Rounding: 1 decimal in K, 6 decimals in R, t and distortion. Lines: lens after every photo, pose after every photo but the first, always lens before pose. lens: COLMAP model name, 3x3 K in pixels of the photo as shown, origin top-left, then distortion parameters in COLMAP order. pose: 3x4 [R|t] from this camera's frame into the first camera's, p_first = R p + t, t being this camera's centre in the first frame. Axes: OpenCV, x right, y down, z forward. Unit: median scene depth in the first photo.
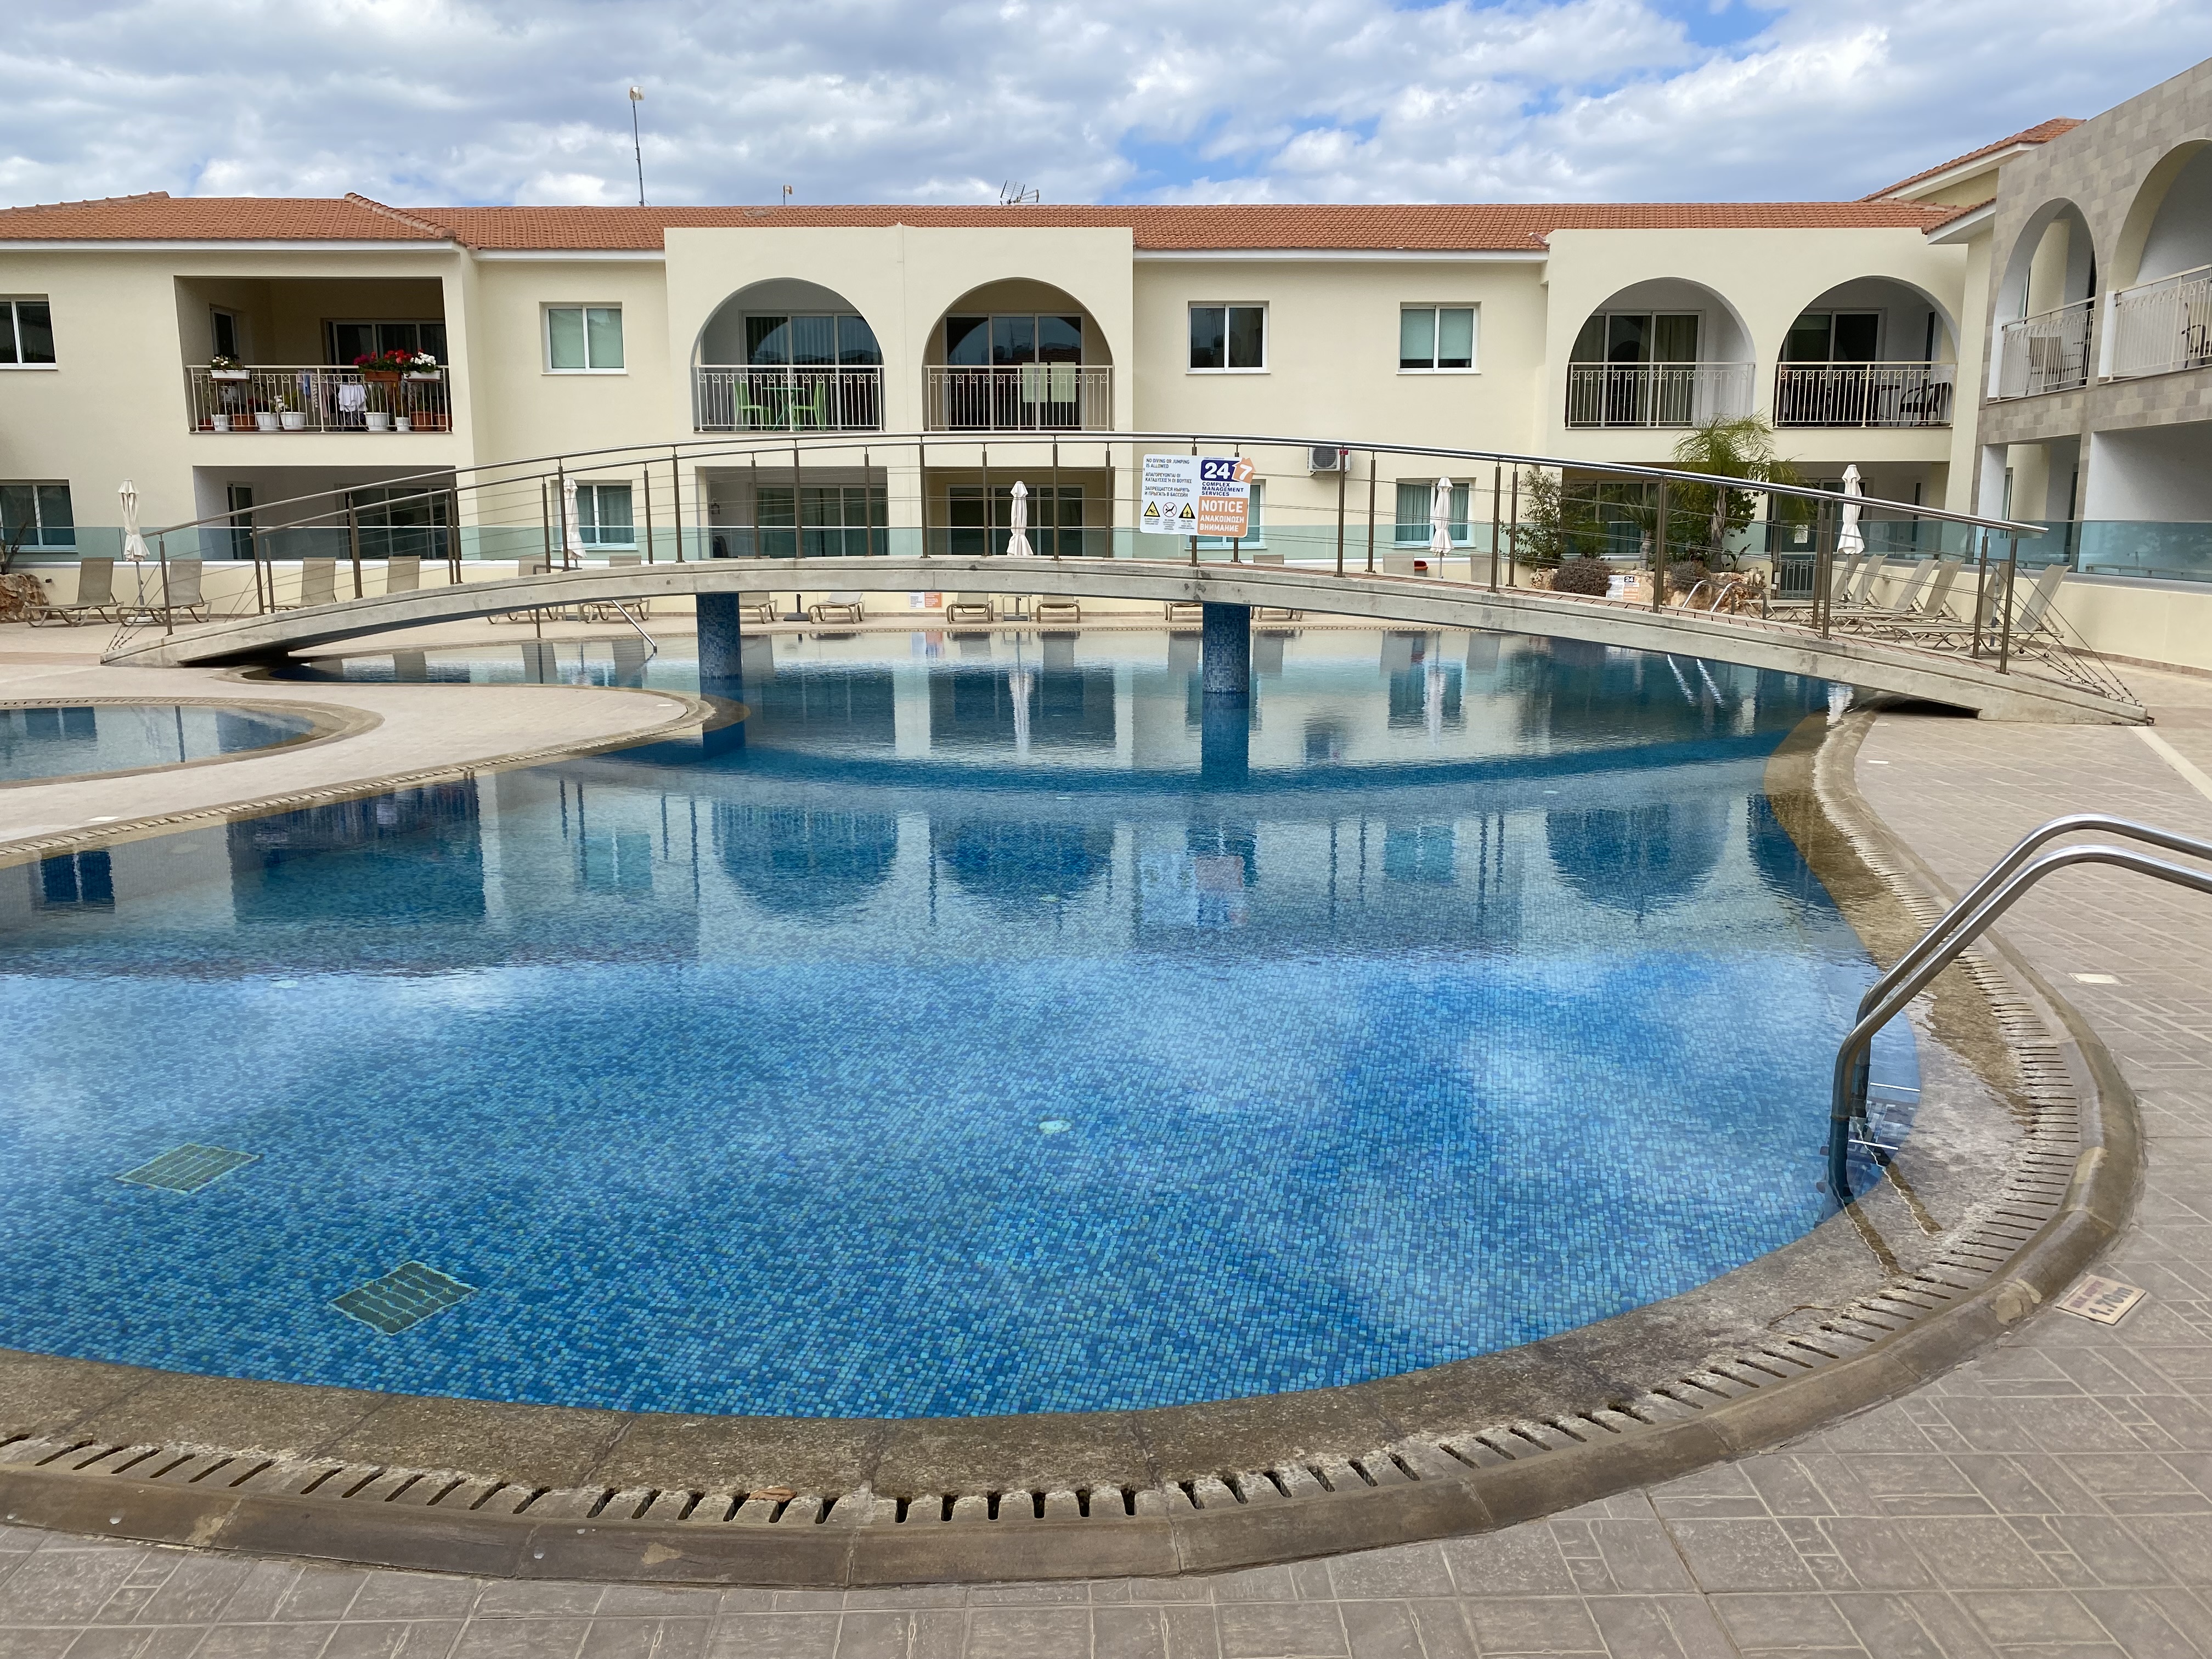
lens RADIAL K [[1692.9, 0, 1108.4], [0, 1692.9, 752.8], [0, 0, 1]] dist [0.008998, 0.004024]
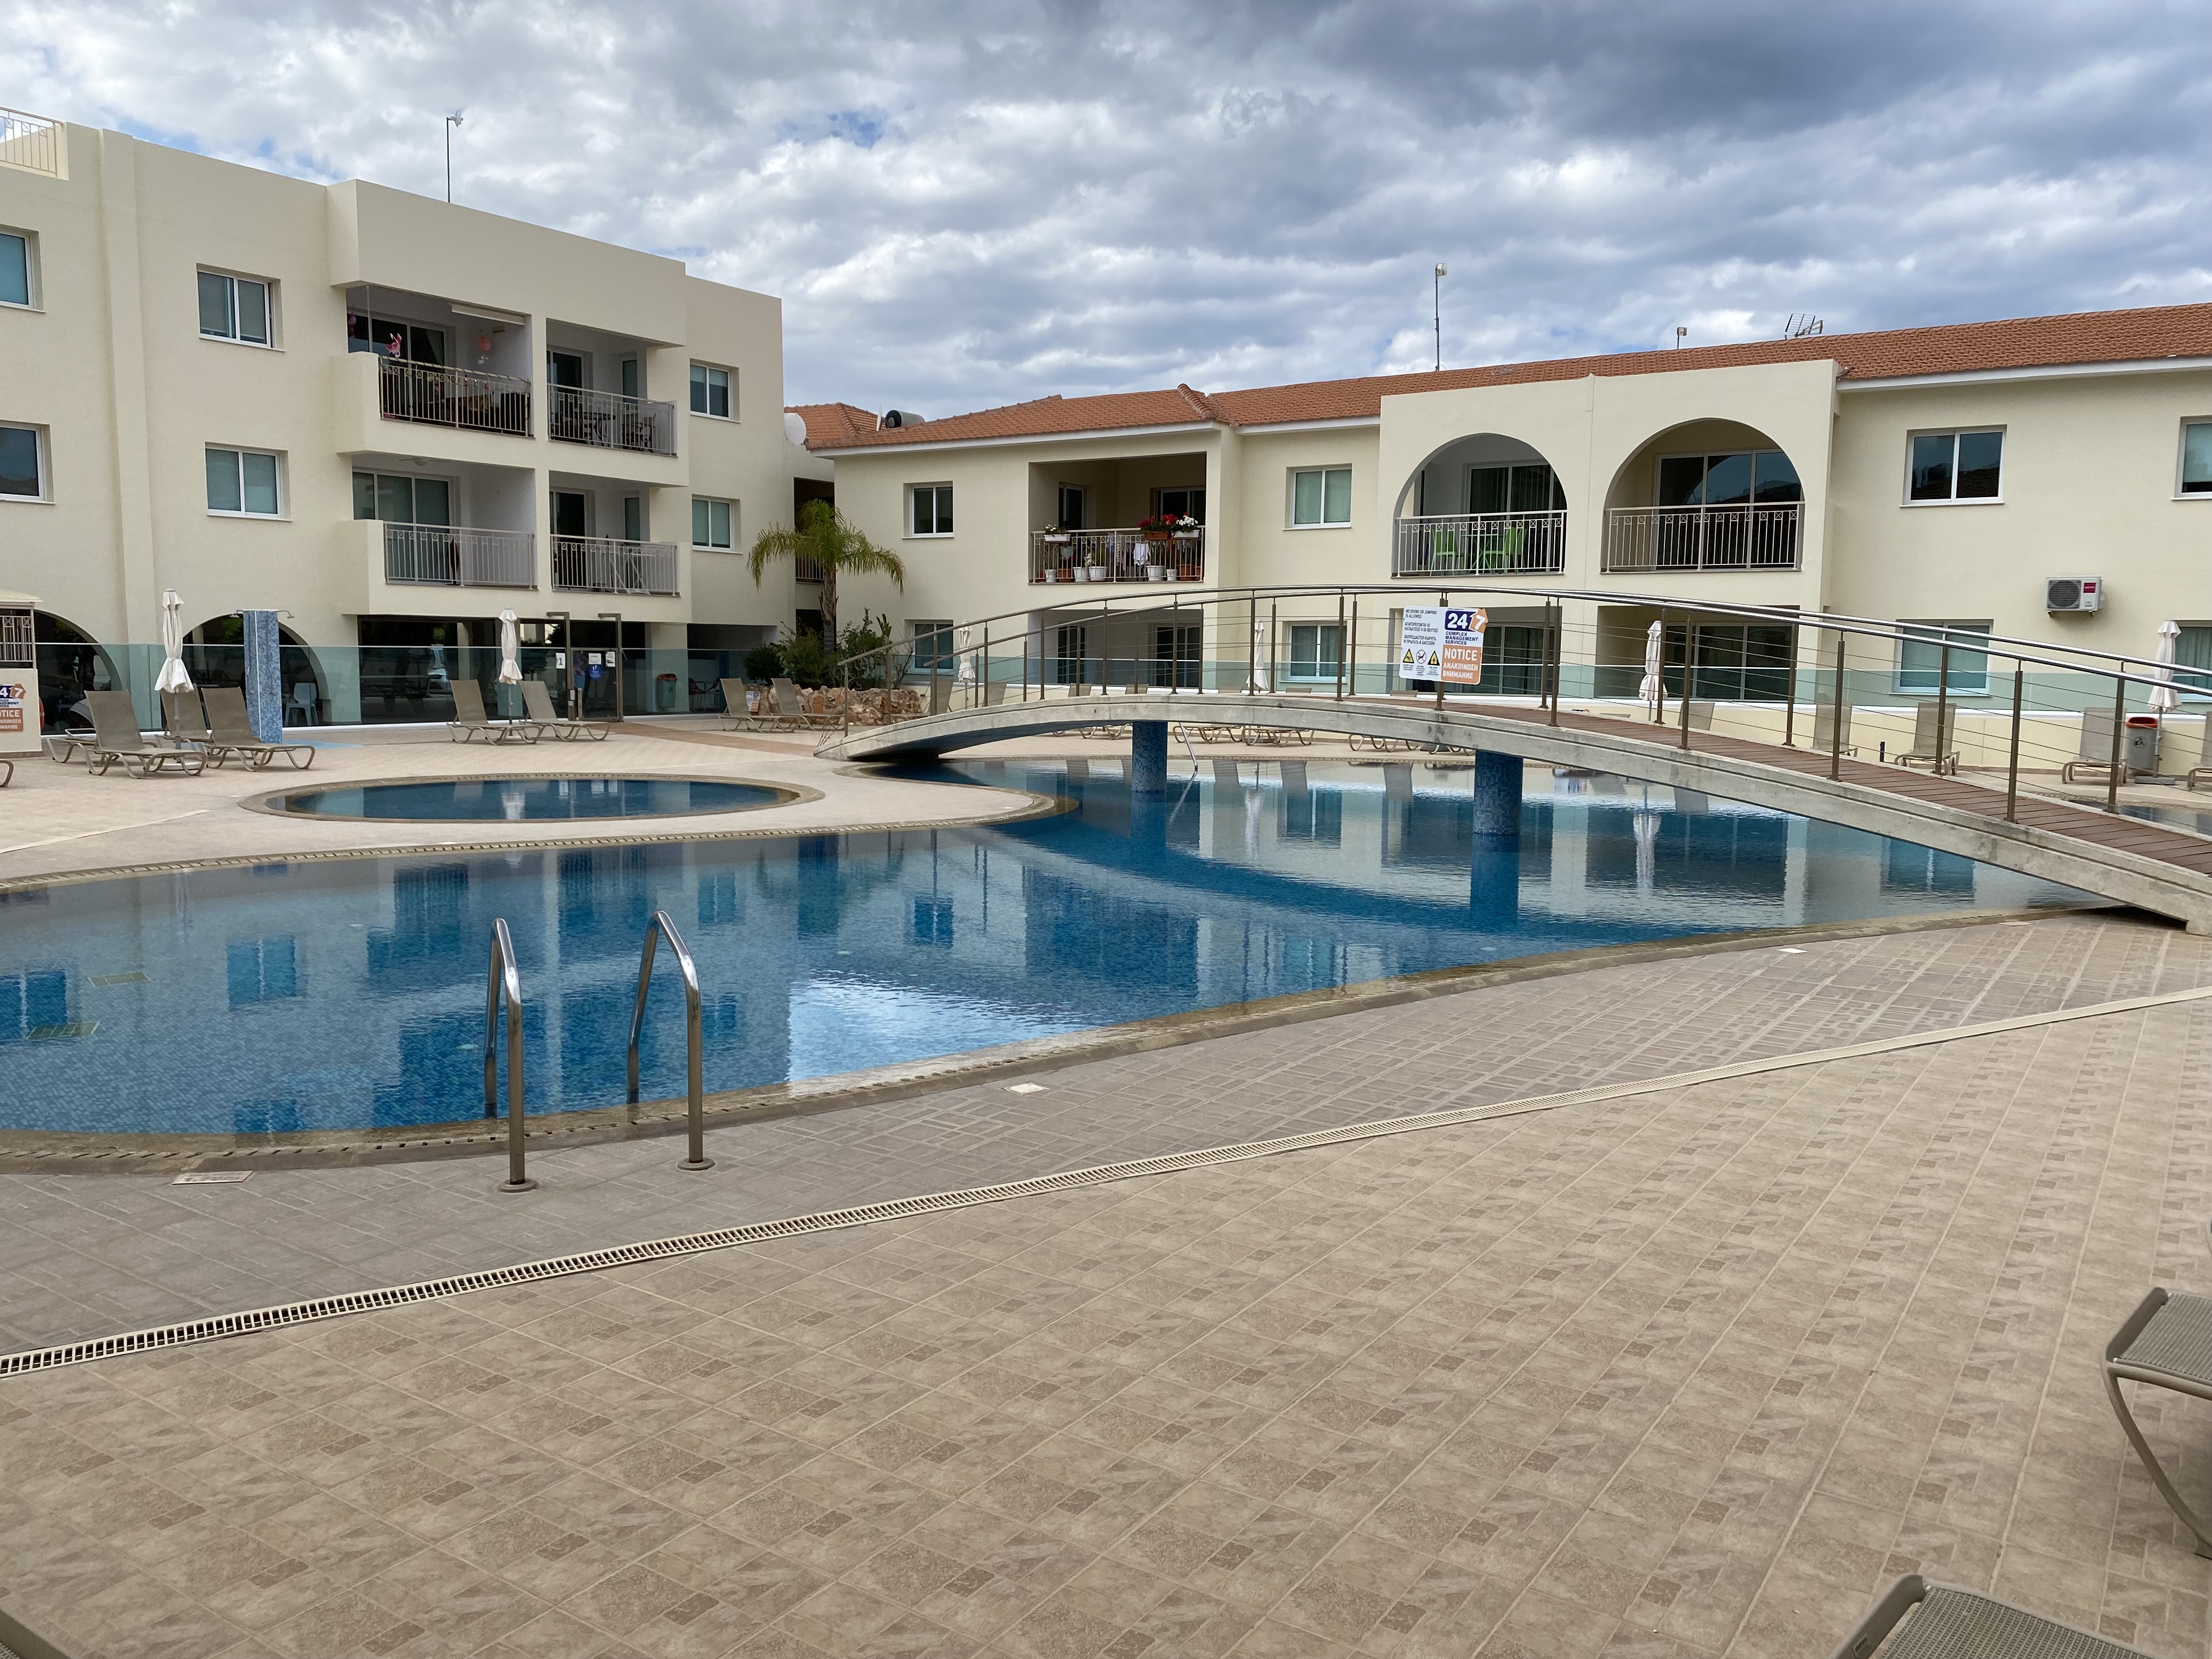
lens RADIAL K [[1677.4, 0, 1197.0], [0, 1677.4, 823.7], [0, 0, 1]] dist [0.040713, -0.086623]
pose [[0.836355, 0.067371, -0.544033, 0.259424], [-0.086108, 0.996245, -0.009004, -0.008618], [0.541384, 0.054376, 0.839016, 0.019516]]
